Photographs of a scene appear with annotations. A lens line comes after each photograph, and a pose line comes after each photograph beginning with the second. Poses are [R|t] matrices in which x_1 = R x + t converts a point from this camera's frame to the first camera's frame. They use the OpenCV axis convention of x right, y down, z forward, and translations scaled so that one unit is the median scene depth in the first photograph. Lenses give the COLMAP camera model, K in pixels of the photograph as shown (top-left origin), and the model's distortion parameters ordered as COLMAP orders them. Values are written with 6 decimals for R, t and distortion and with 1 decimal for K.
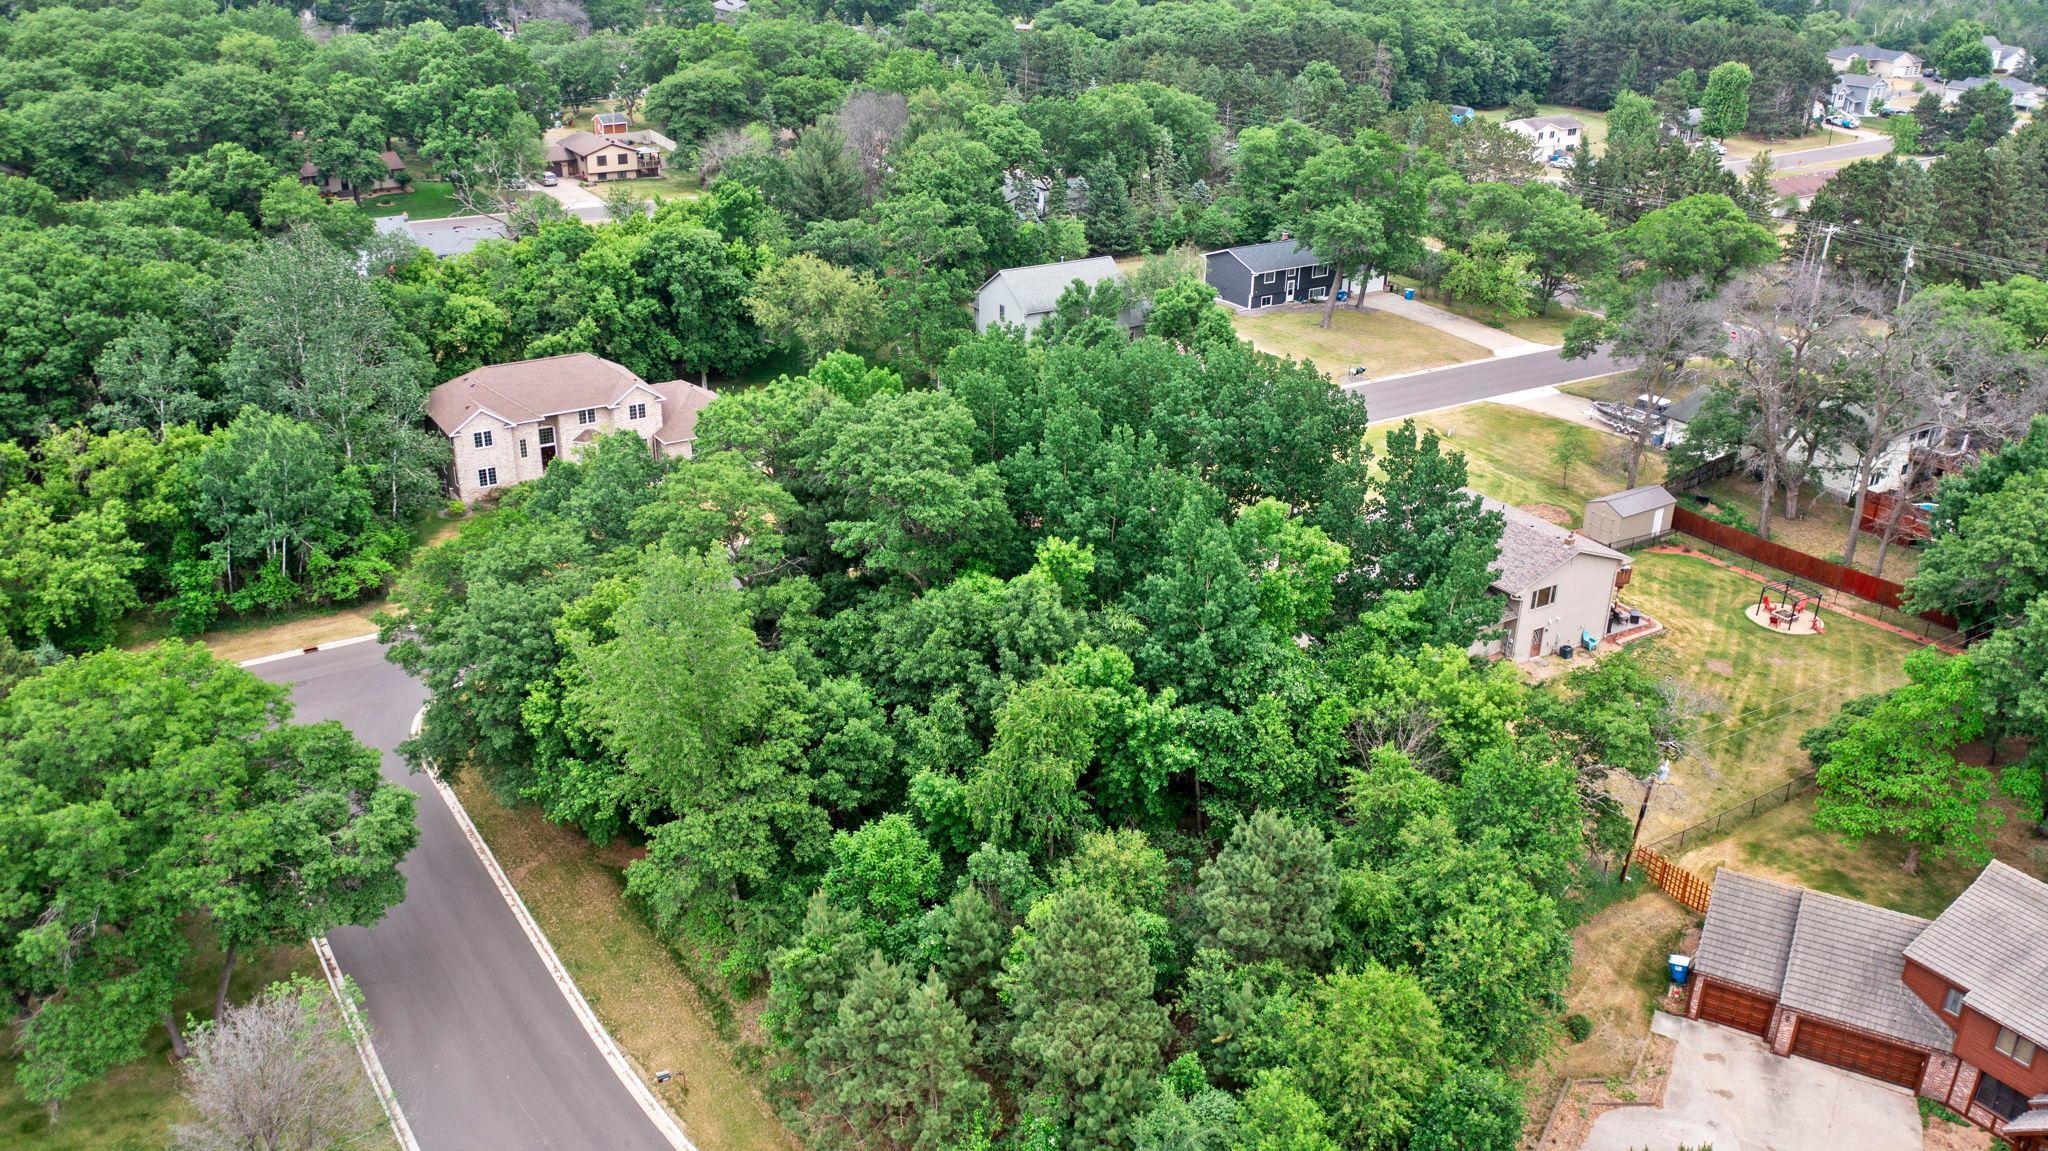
lens RADIAL K [[1629.1, 0, 1078.9], [0, 1629.1, 561.2], [0, 0, 1]] dist [0.001557, -0.009724]
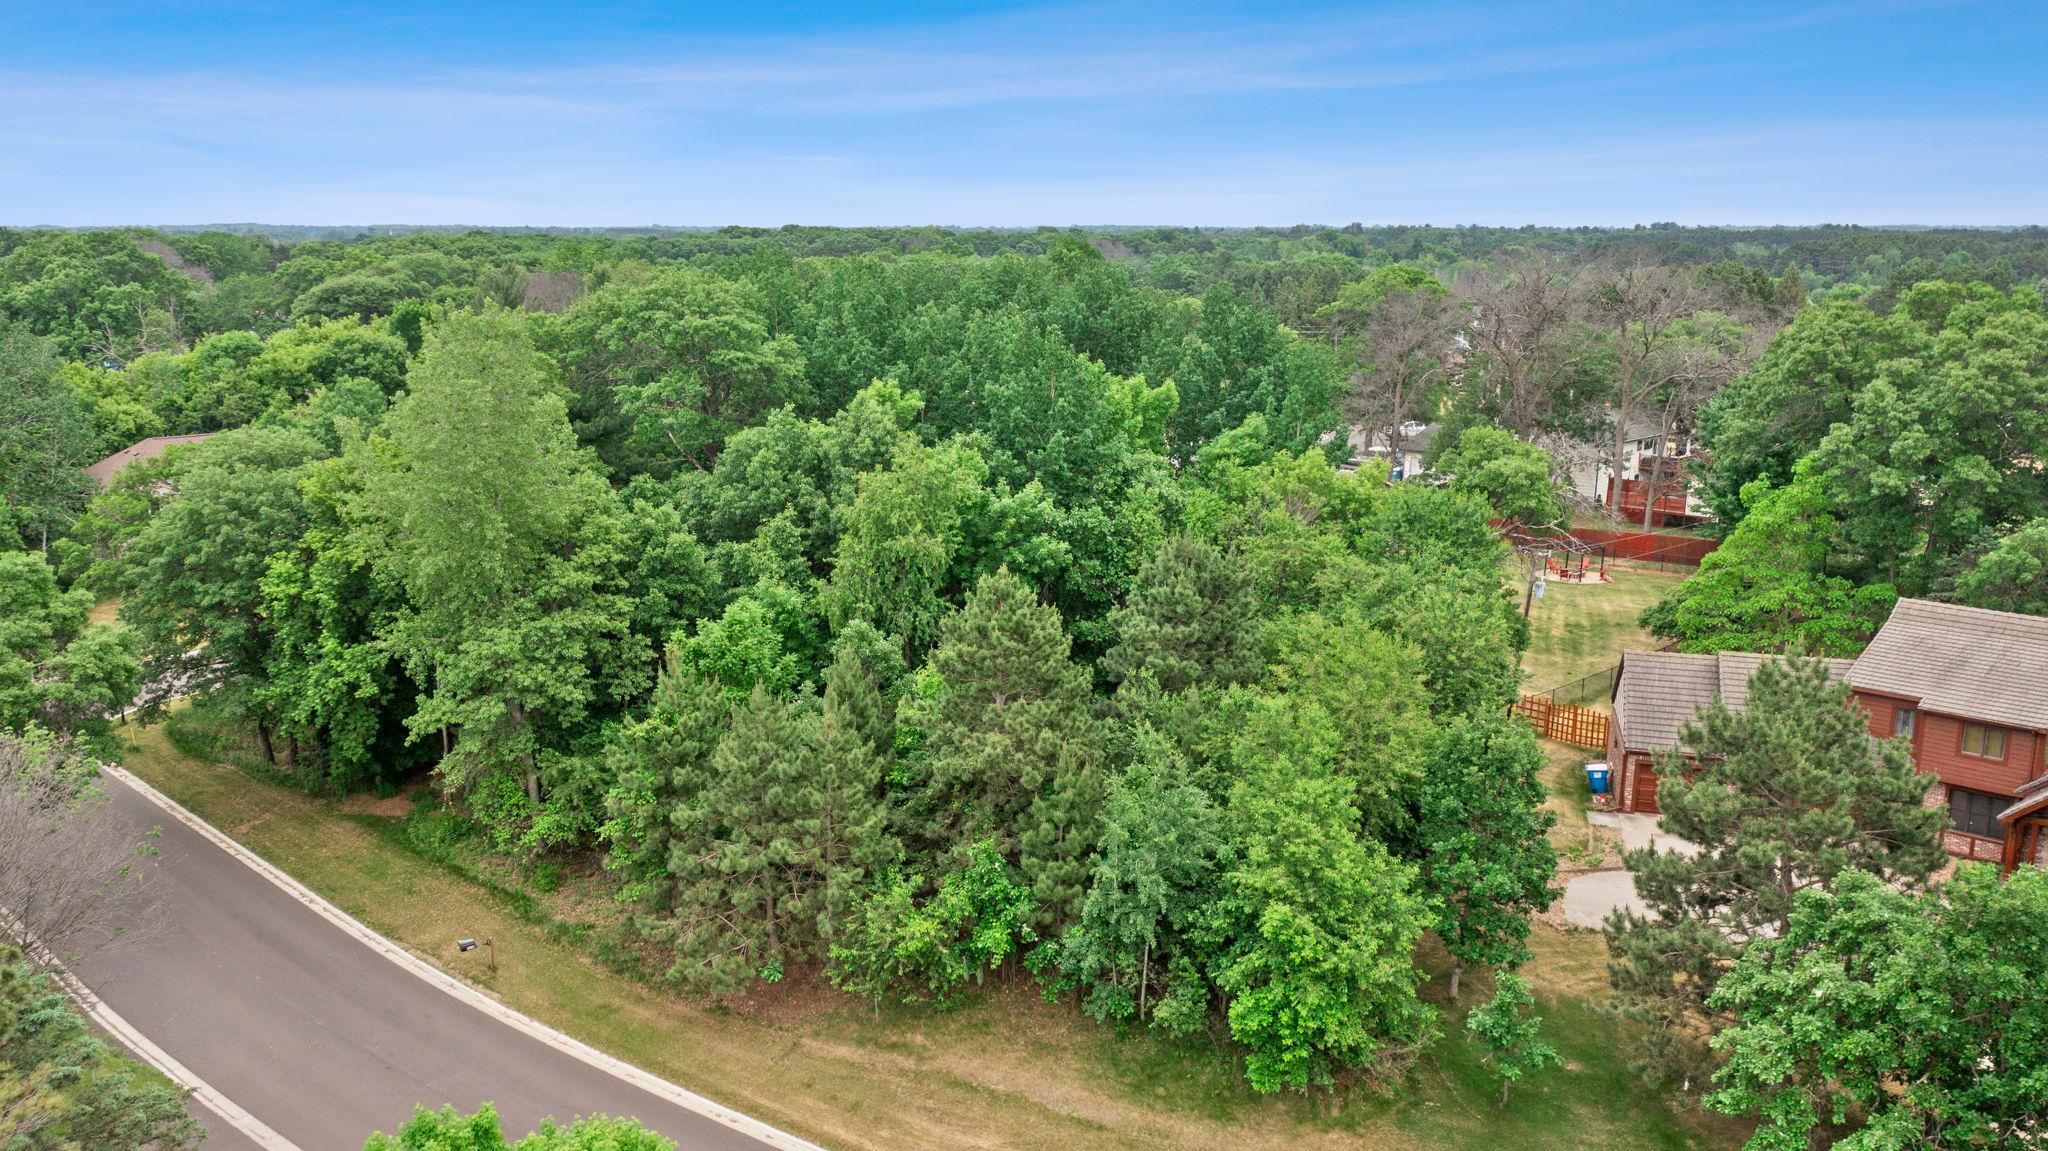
lens RADIAL K [[1665.3, 0, 969.1], [0, 1665.3, 538.8], [0, 0, 1]] dist [-0.004381, 0.001863]
pose [[0.985730, -0.049779, 0.160804, -0.114755], [0.085191, 0.971431, -0.221504, 0.278047], [-0.145184, 0.232042, 0.961810, 0.114676]]
